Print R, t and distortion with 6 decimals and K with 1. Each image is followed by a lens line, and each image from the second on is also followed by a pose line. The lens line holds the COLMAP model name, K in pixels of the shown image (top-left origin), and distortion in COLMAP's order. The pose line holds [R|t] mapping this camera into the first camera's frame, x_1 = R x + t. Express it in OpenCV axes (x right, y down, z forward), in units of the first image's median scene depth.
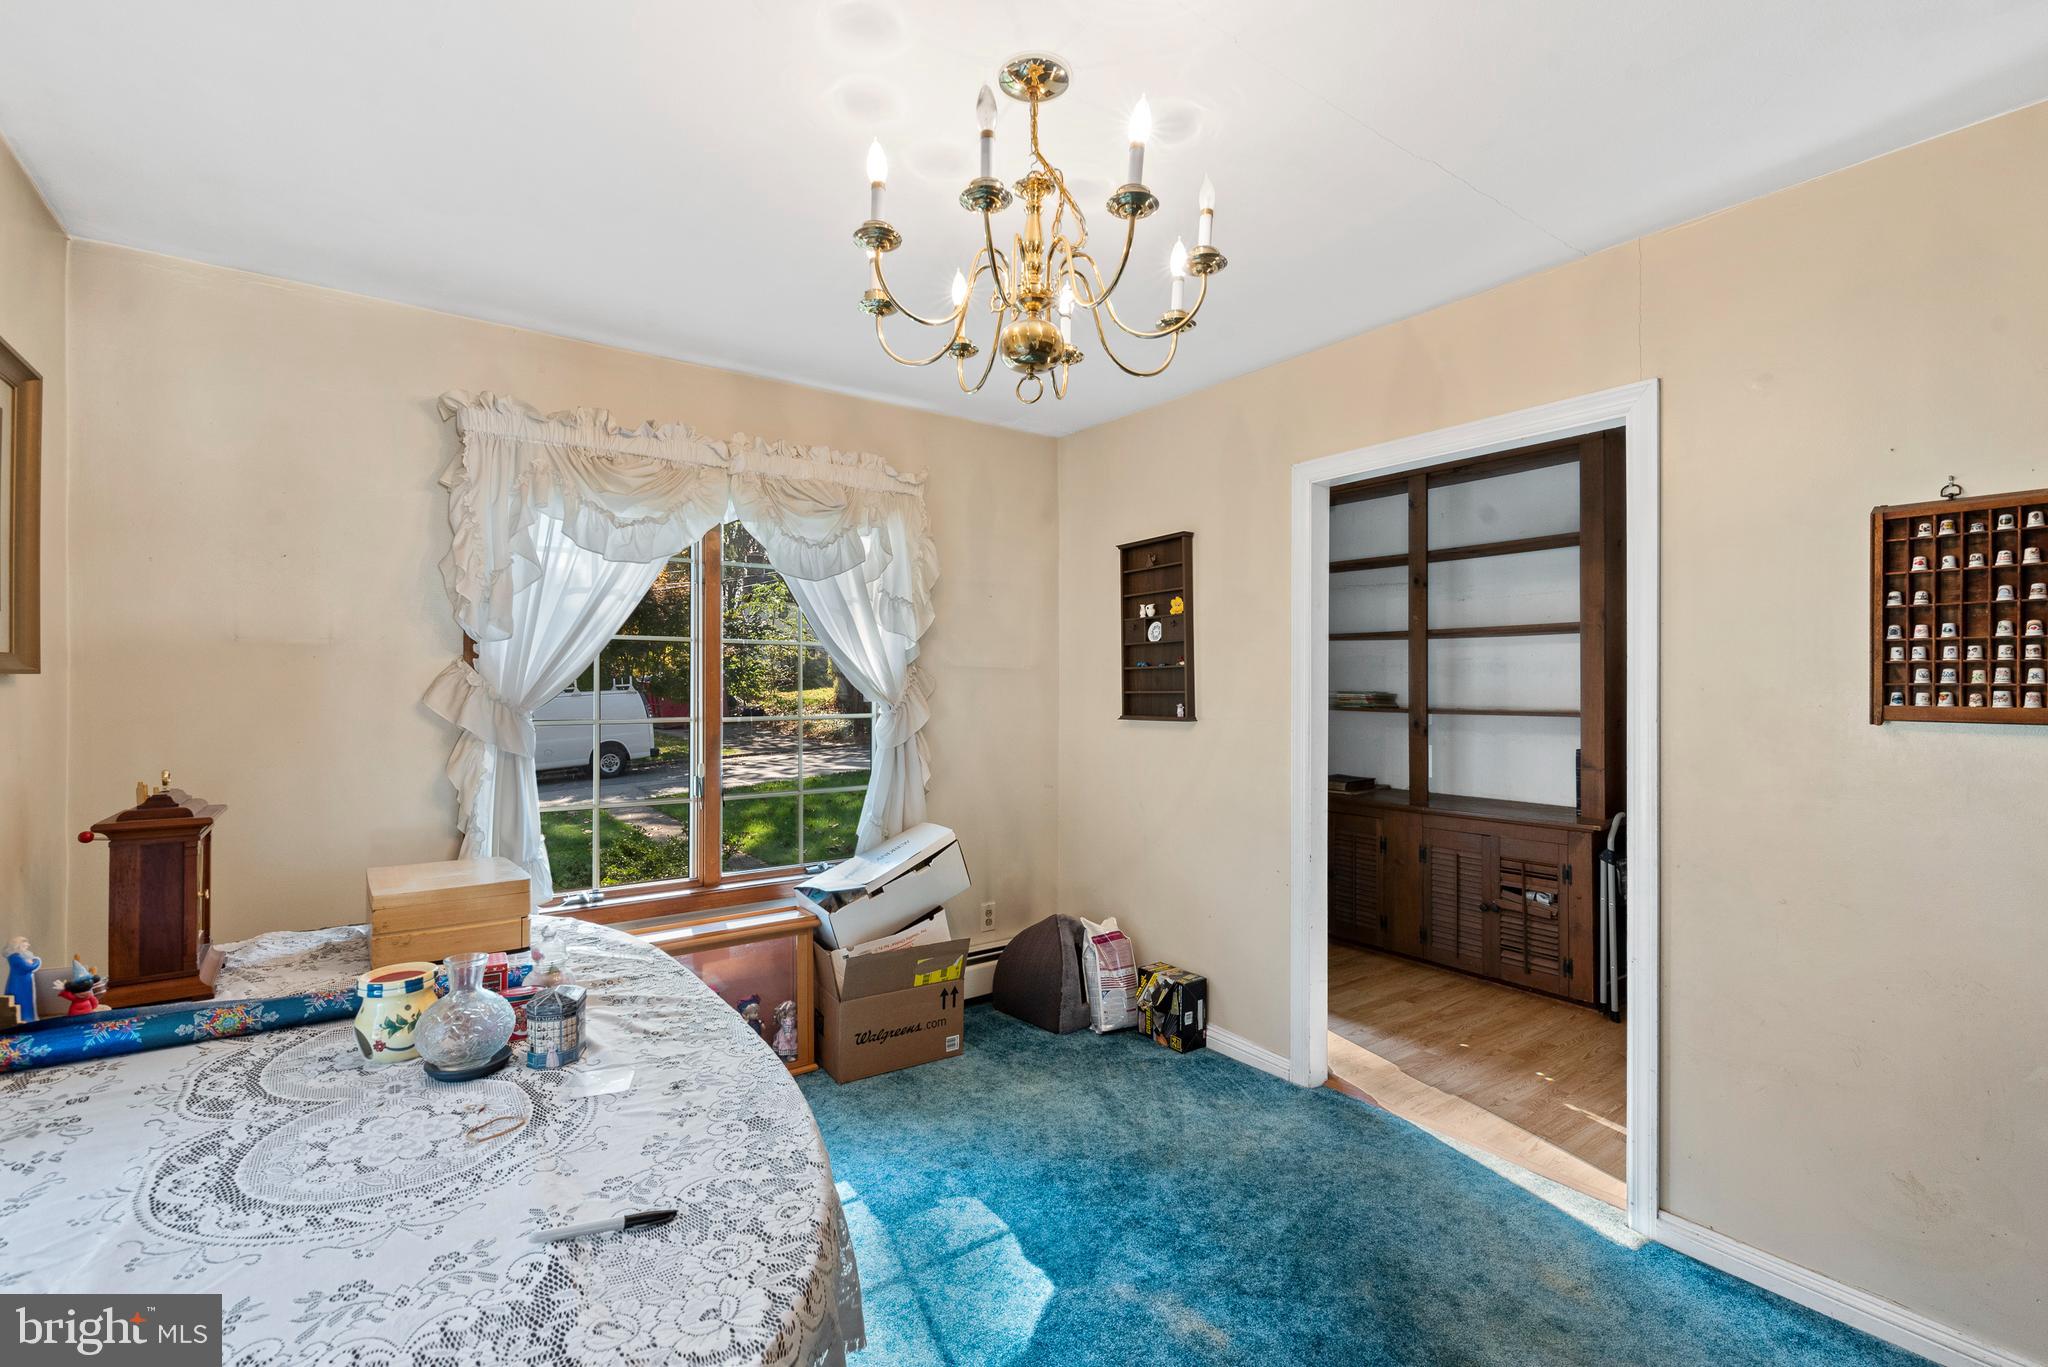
lens RADIAL K [[906.6, 0, 1024.0], [0, 906.6, 683.5], [0, 0, 1]] dist [0.001278, 0.000502]
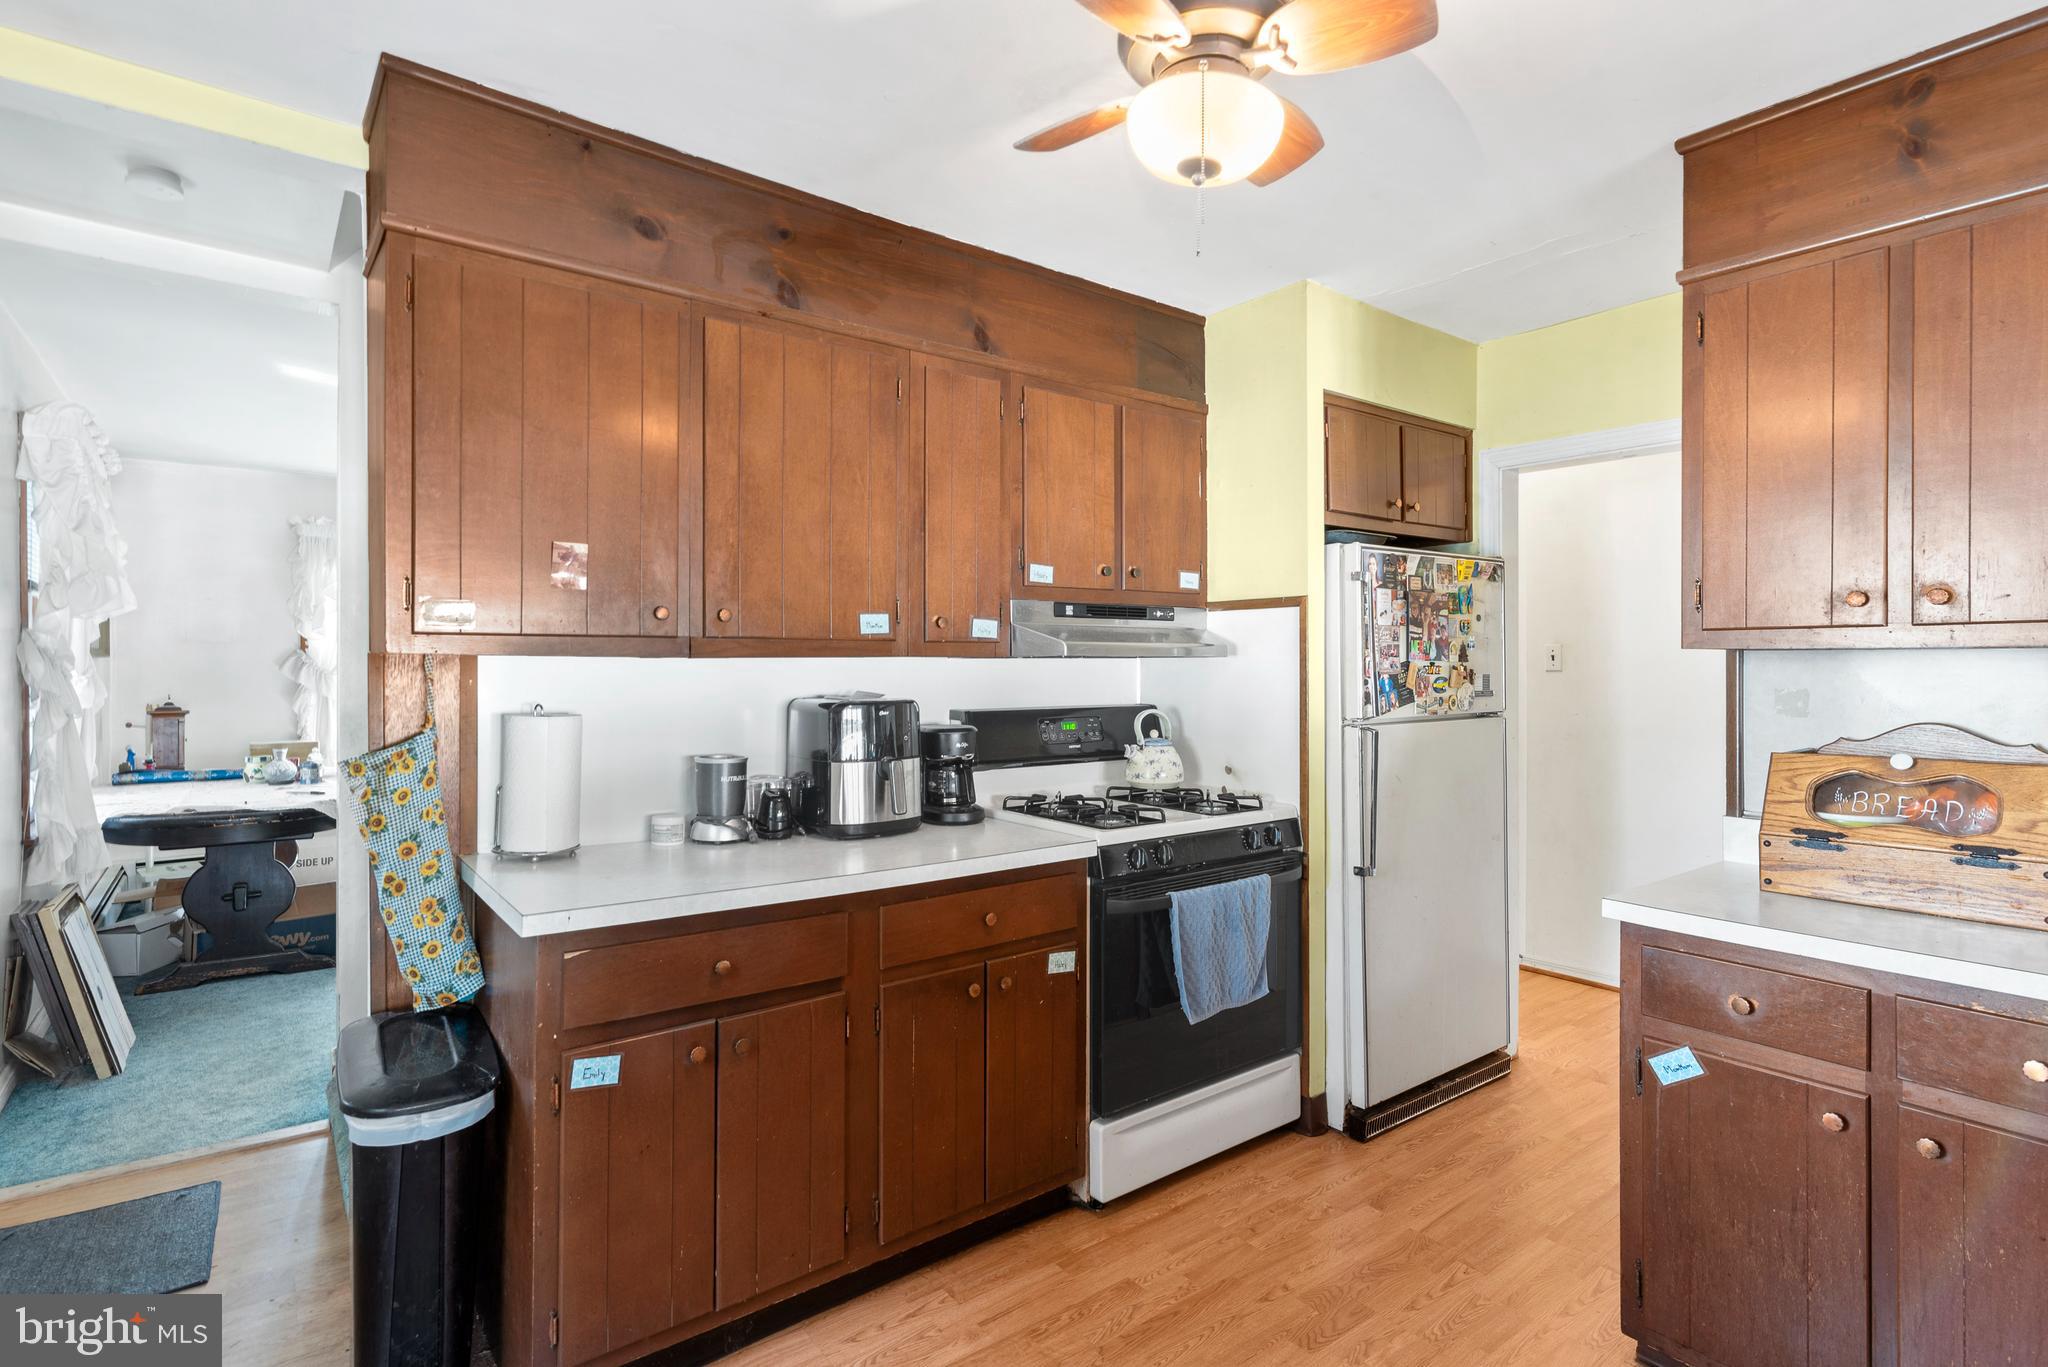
lens RADIAL K [[1006.4, 0, 1024.0], [0, 1006.4, 683.5], [0, 0, 1]] dist [0.000064, 0.000172]
pose [[0.999896, 0.001295, 0.014349, 1.599879], [-0.001516, 0.999881, 0.015373, 0.022590], [-0.014327, -0.015393, 0.999779, -2.102739]]
